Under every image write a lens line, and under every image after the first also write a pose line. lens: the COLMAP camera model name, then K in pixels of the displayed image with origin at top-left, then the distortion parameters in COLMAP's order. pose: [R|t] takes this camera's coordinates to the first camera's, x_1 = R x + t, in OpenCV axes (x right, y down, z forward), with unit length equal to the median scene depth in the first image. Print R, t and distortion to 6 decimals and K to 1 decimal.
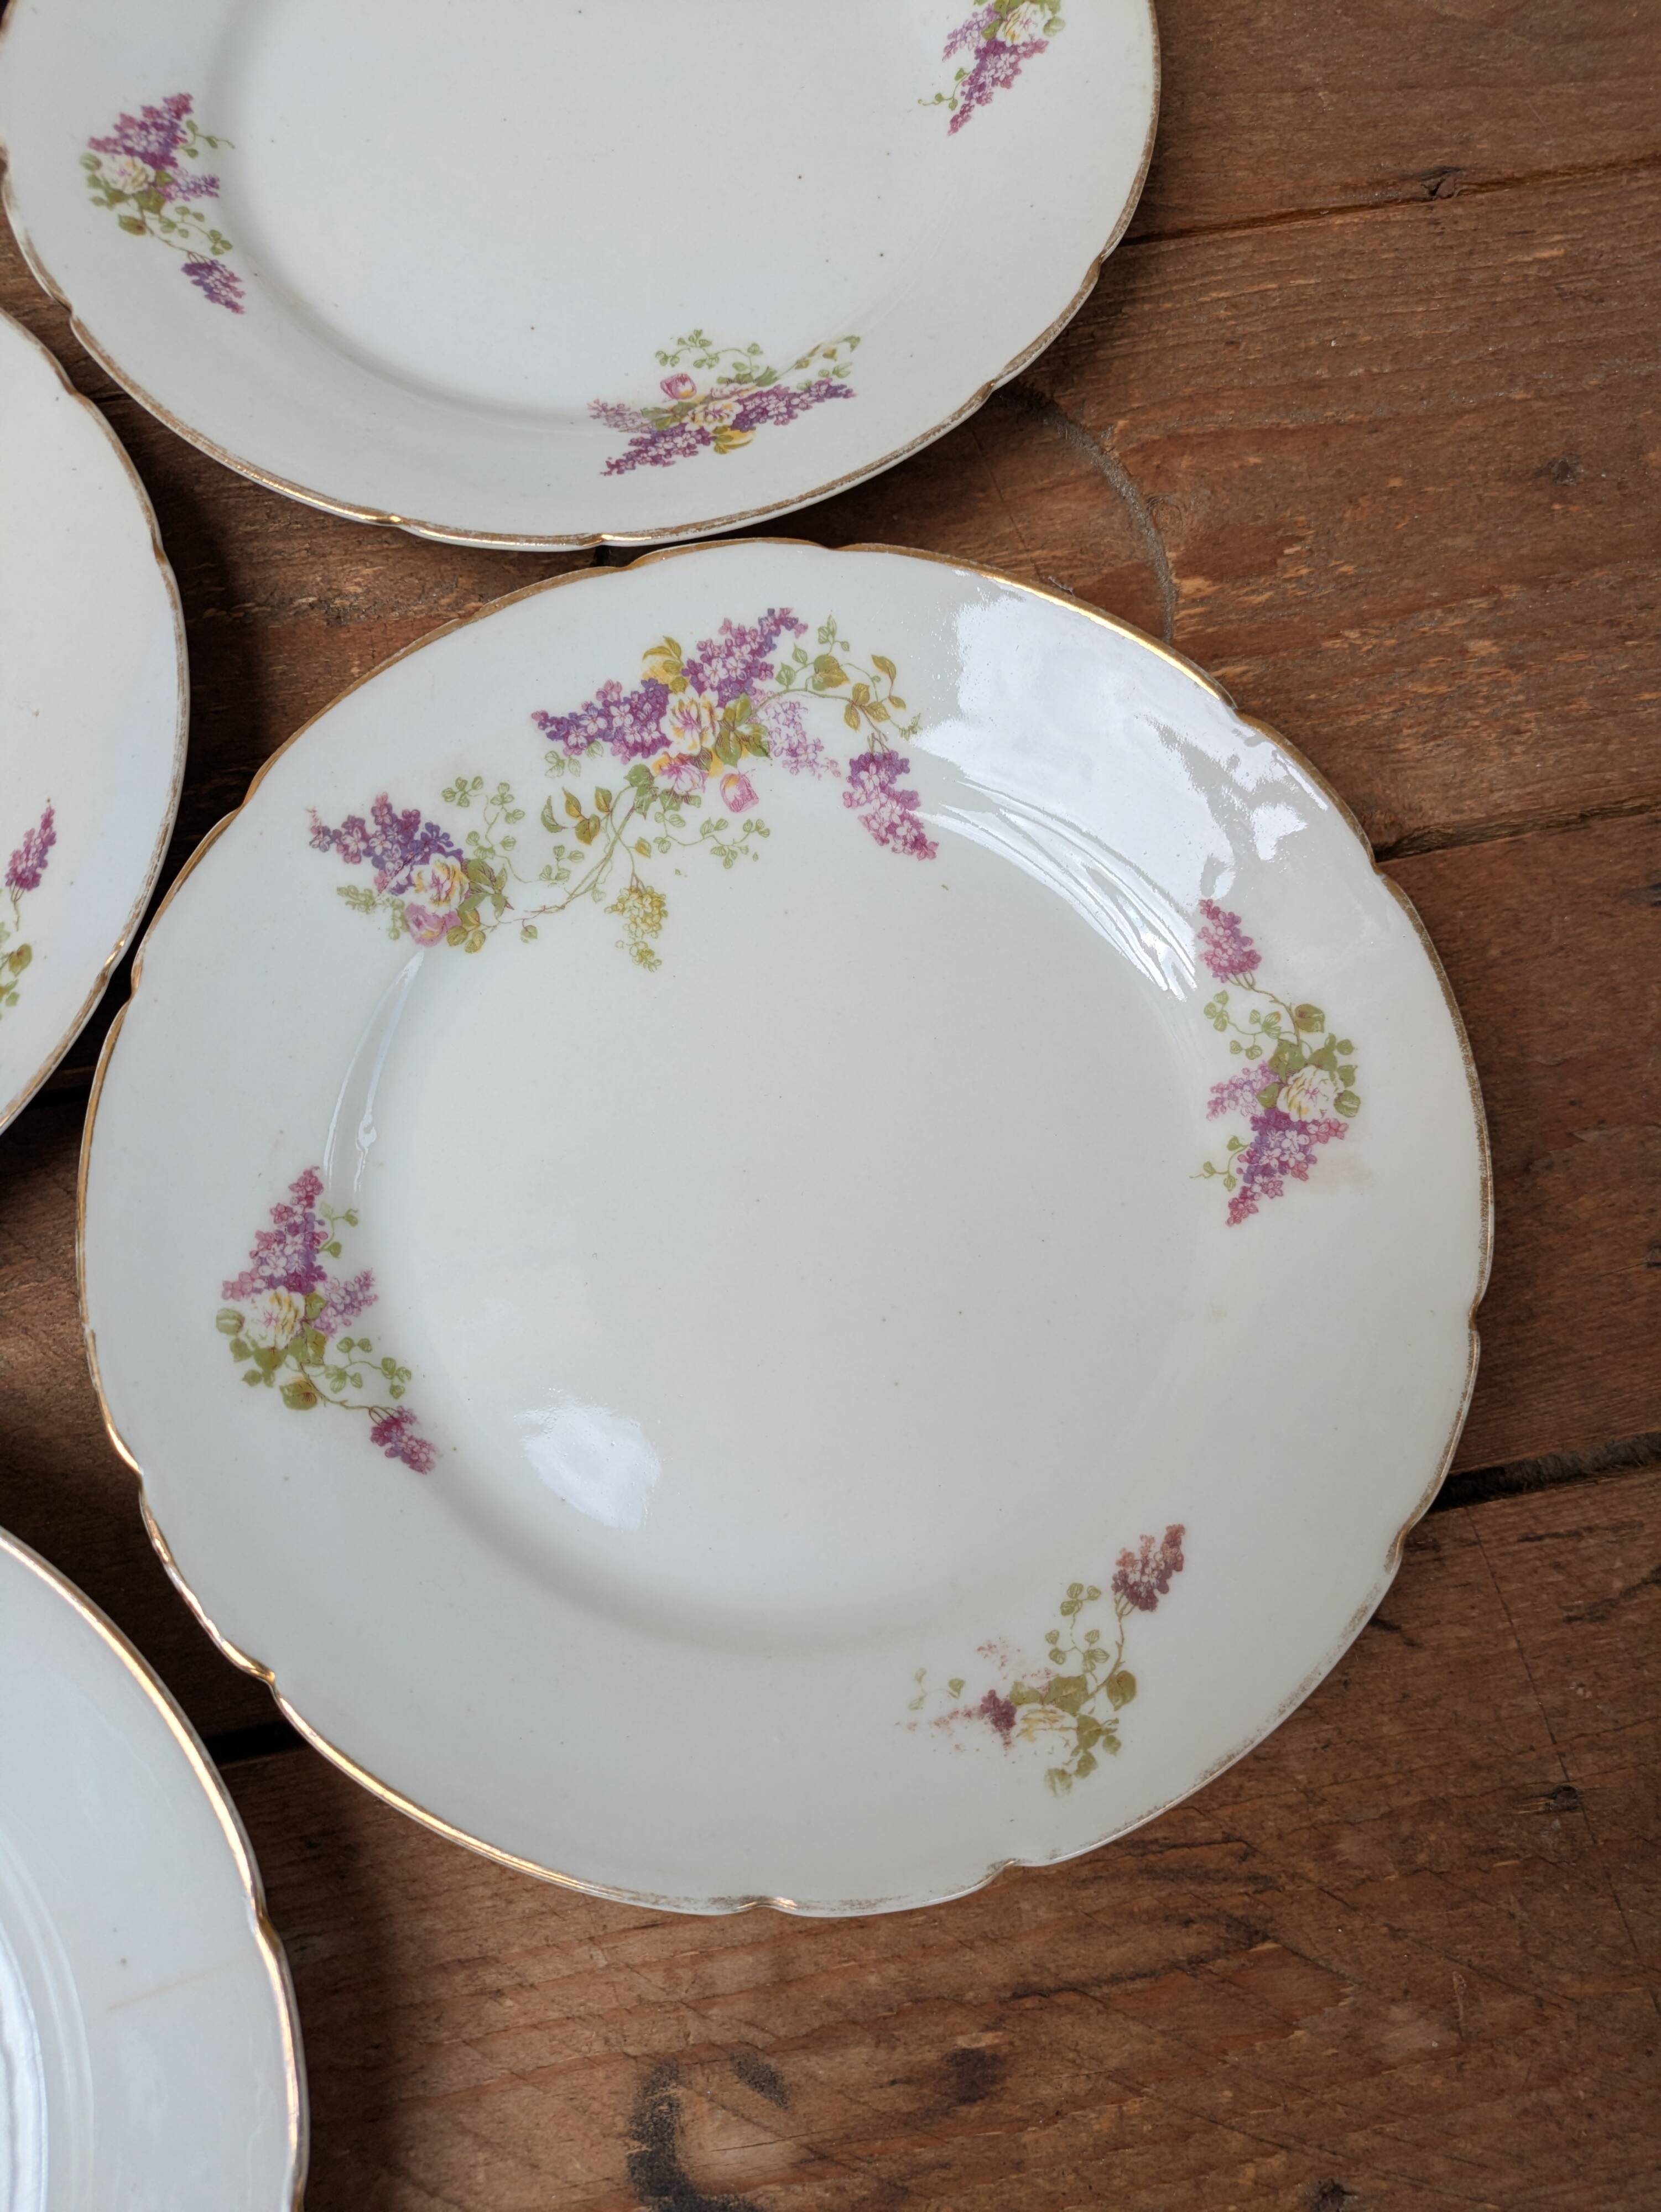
lens RADIAL K [[1649.2, 0, 864.6], [0, 1649.2, 1126.2], [0, 0, 1]] dist [0.006463, 0.001045]
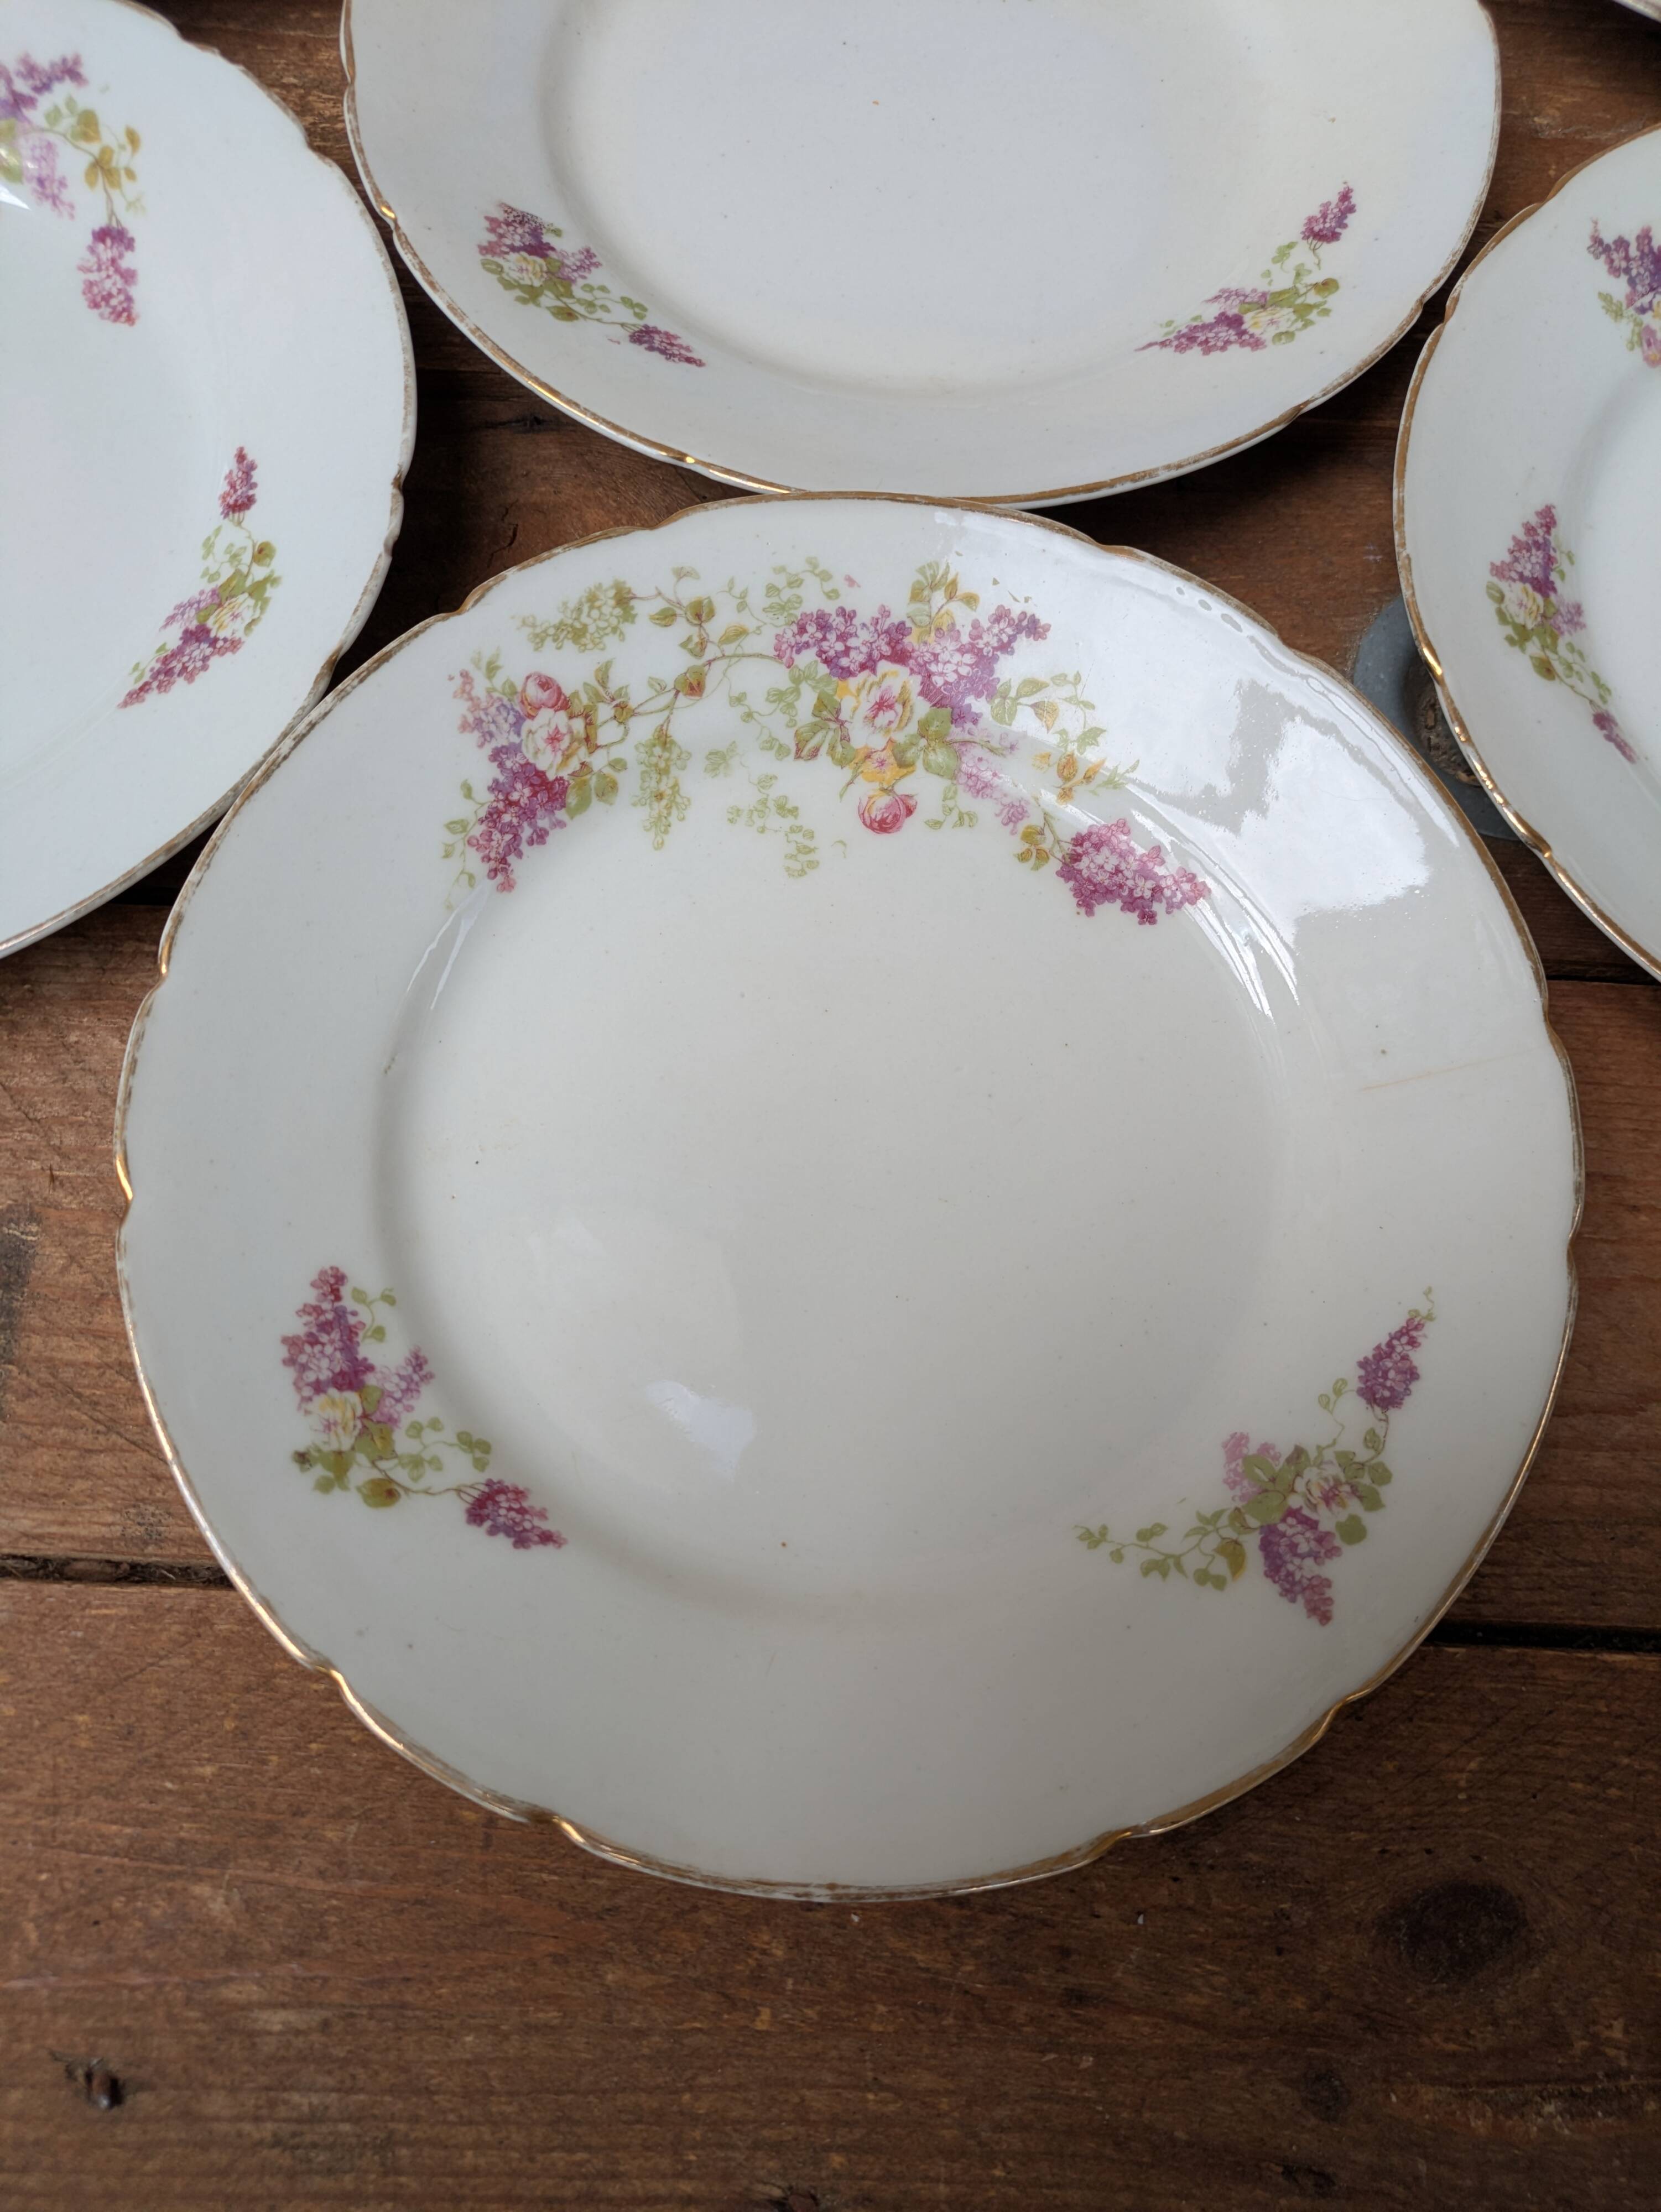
lens RADIAL K [[1654.7, 0, 862.9], [0, 1654.7, 1113.3], [0, 0, 1]] dist [0.017715, -0.015261]
pose [[0.969616, 0.232806, -0.075145, -0.568167], [-0.237428, 0.969563, -0.059803, 0.567910], [0.058936, 0.075828, 0.995378, -0.120103]]
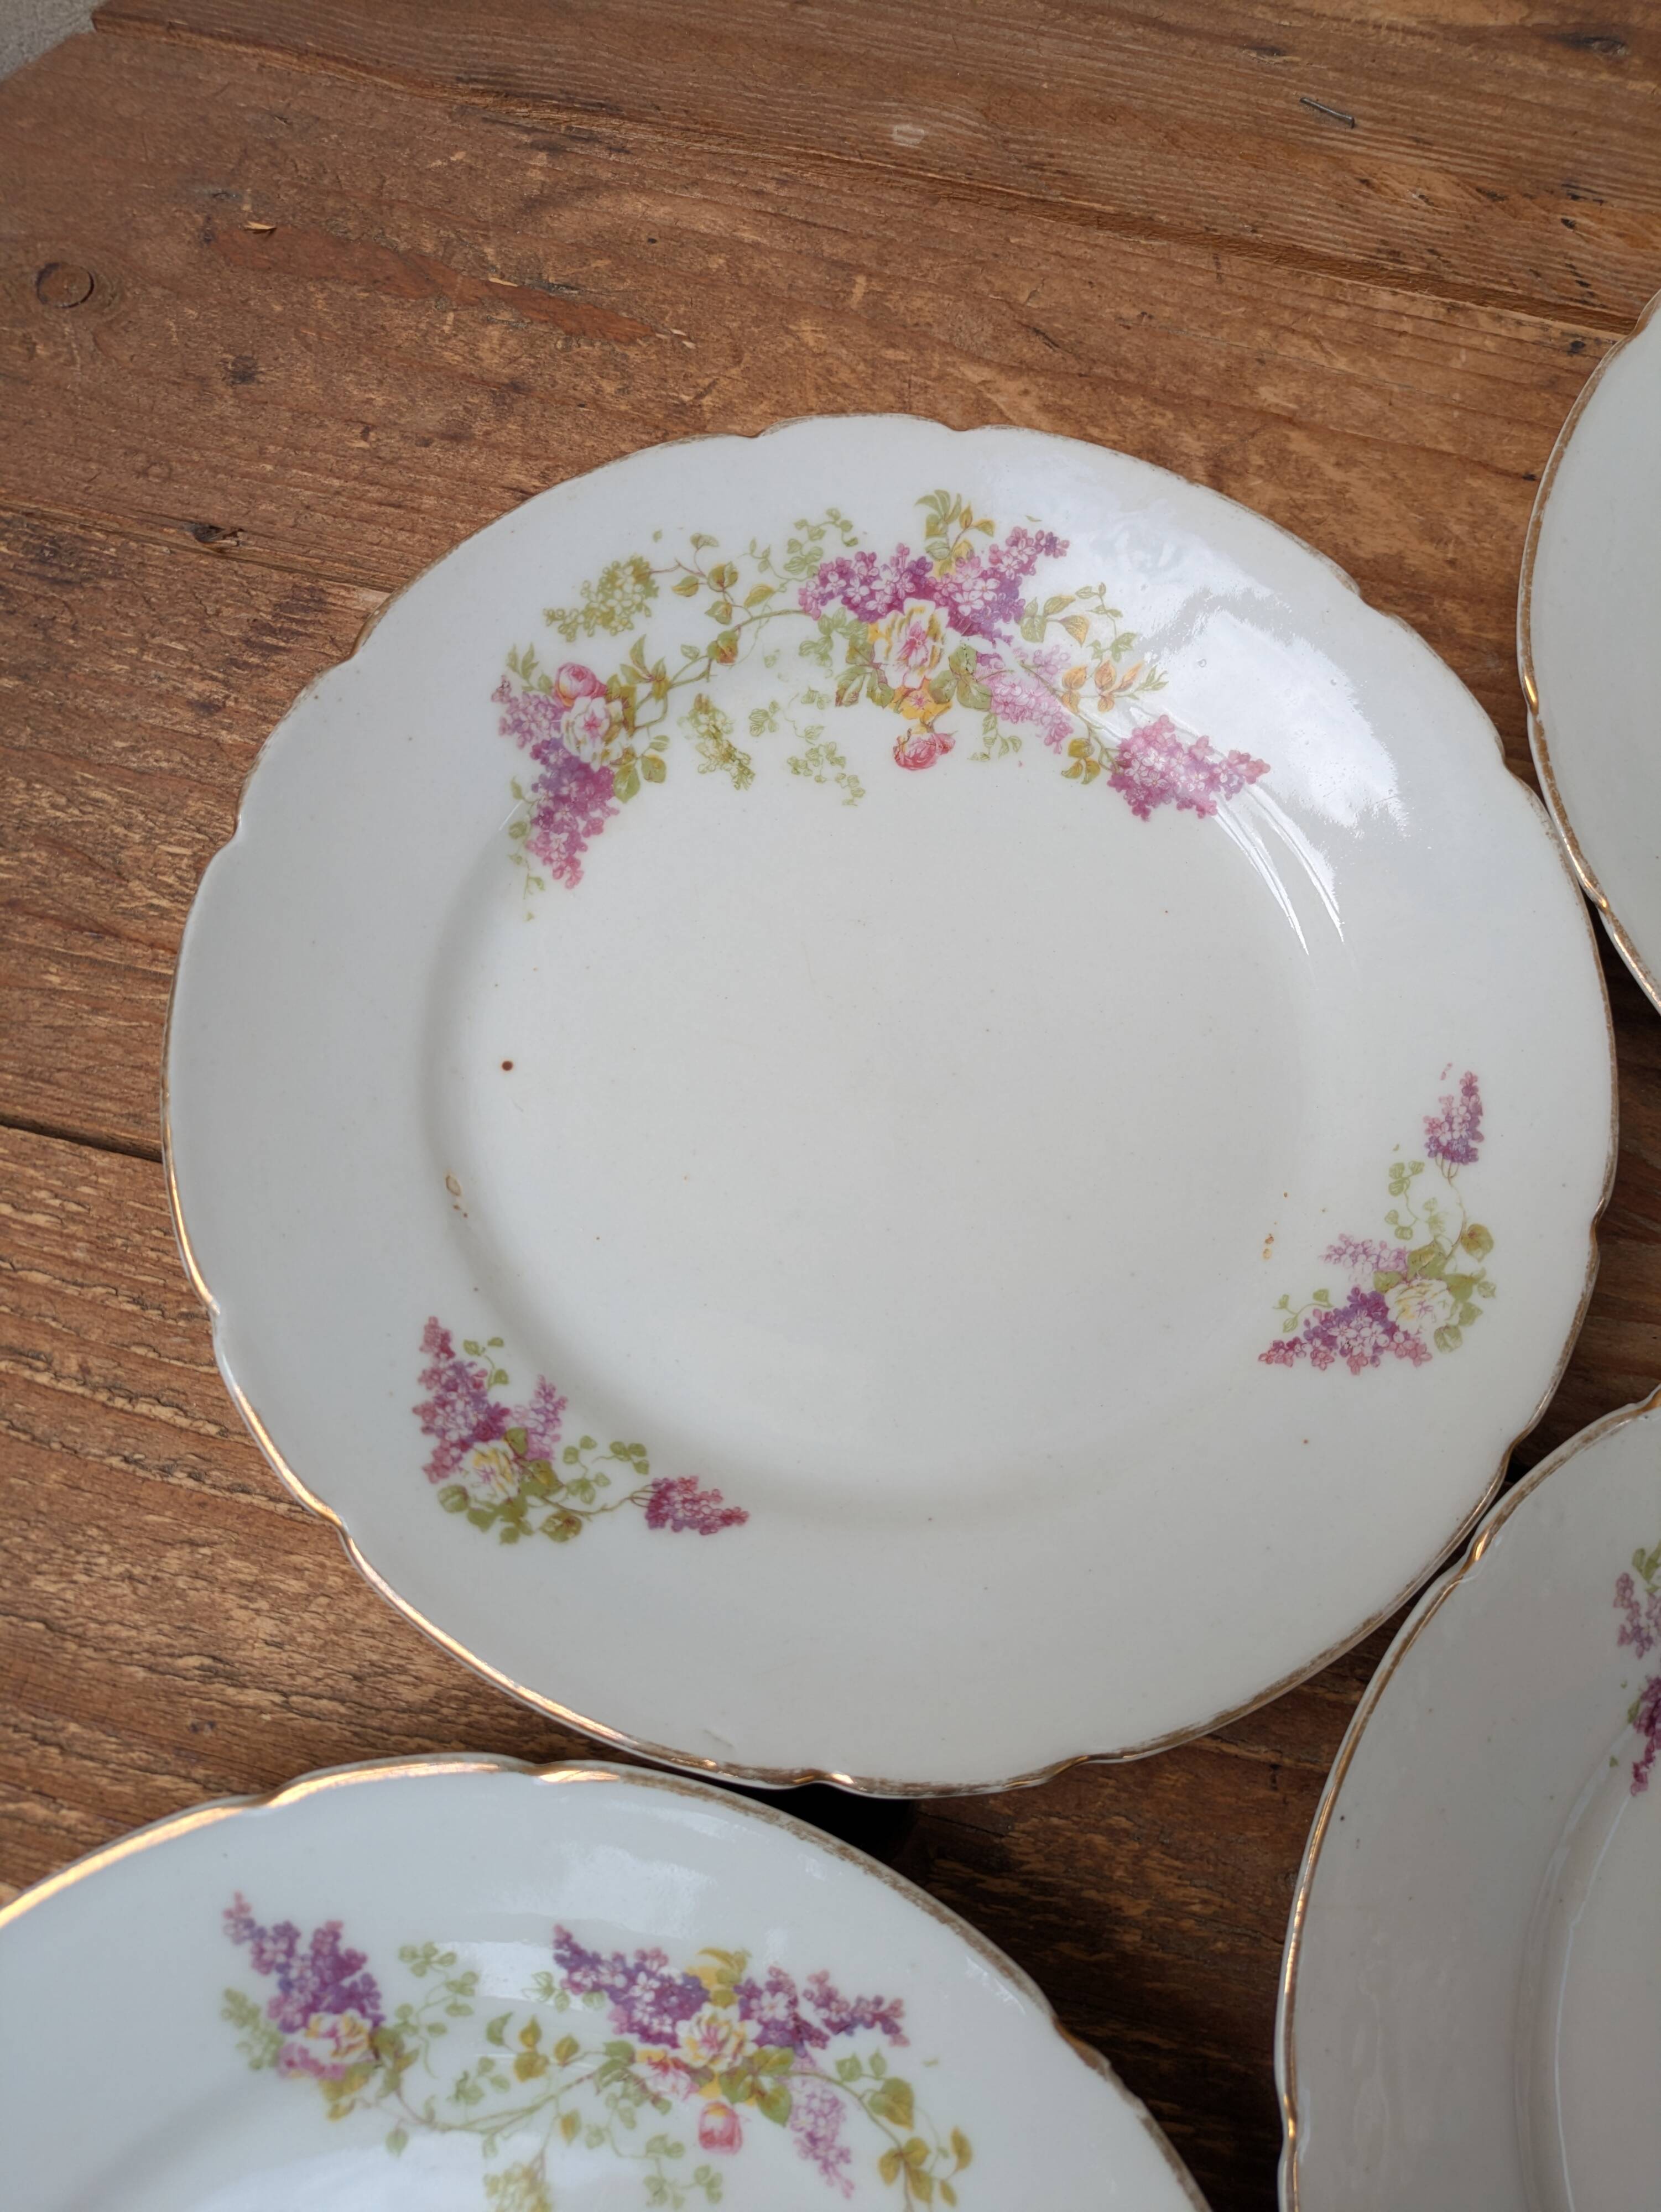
lens RADIAL K [[1659.9, 0, 855.2], [0, 1659.9, 1086.7], [0, 0, 1]] dist [0.032152, -0.048443]
pose [[0.908479, 0.395748, -0.134350, -1.398656], [-0.399622, 0.916678, -0.002040, -0.428282], [0.122348, 0.055542, 0.990932, 0.103445]]
